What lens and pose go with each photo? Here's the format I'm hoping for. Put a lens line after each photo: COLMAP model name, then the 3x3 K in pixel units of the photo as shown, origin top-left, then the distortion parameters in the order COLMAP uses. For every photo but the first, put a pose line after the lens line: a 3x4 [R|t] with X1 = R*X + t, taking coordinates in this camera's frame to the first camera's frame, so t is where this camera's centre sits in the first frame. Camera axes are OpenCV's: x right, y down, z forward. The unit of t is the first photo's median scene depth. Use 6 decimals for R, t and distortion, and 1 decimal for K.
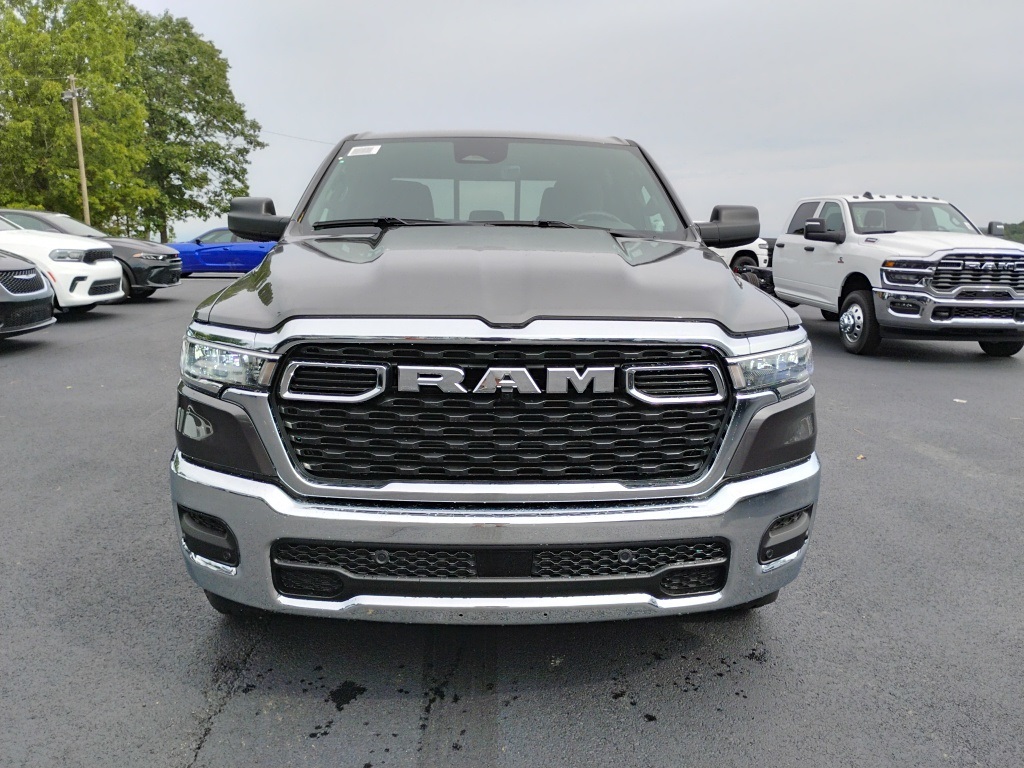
lens RADIAL K [[841.8, 0, 512.0], [0, 841.8, 384.0], [0, 0, 1]] dist [0.073293, -0.092214]
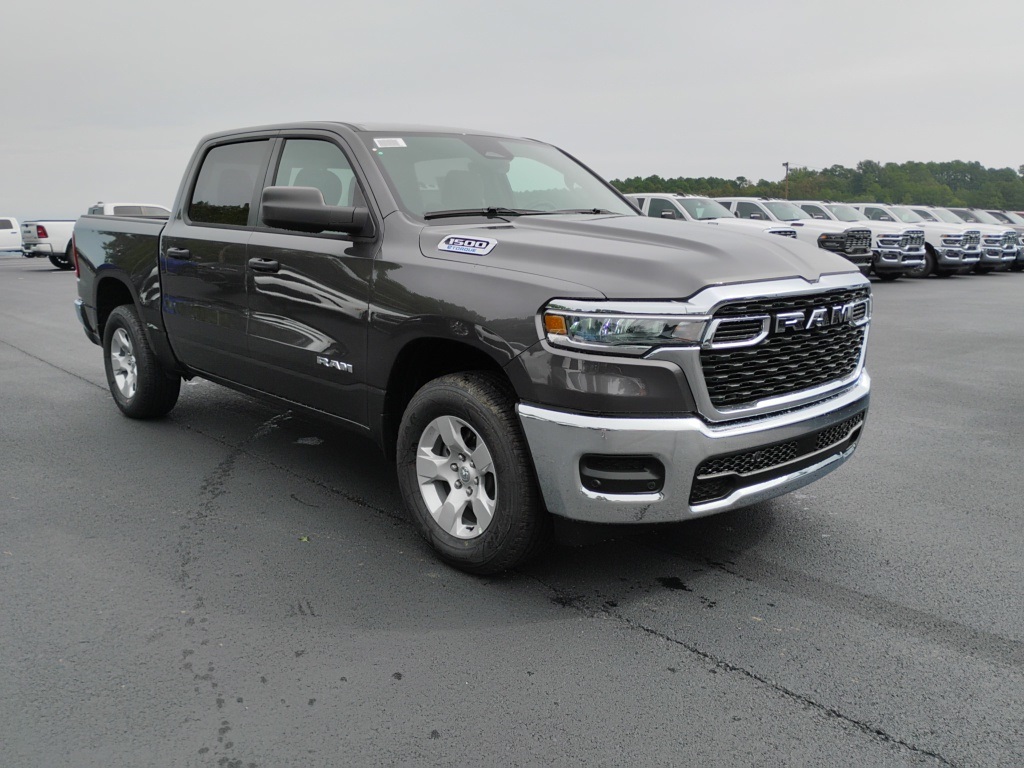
lens RADIAL K [[841.8, 0, 512.0], [0, 841.8, 384.0], [0, 0, 1]] dist [0.073293, -0.092214]
pose [[0.754433, -0.135088, 0.642326, -1.312187], [0.123838, 0.990312, 0.062821, -0.047767], [-0.644589, 0.032150, 0.763853, 0.197286]]
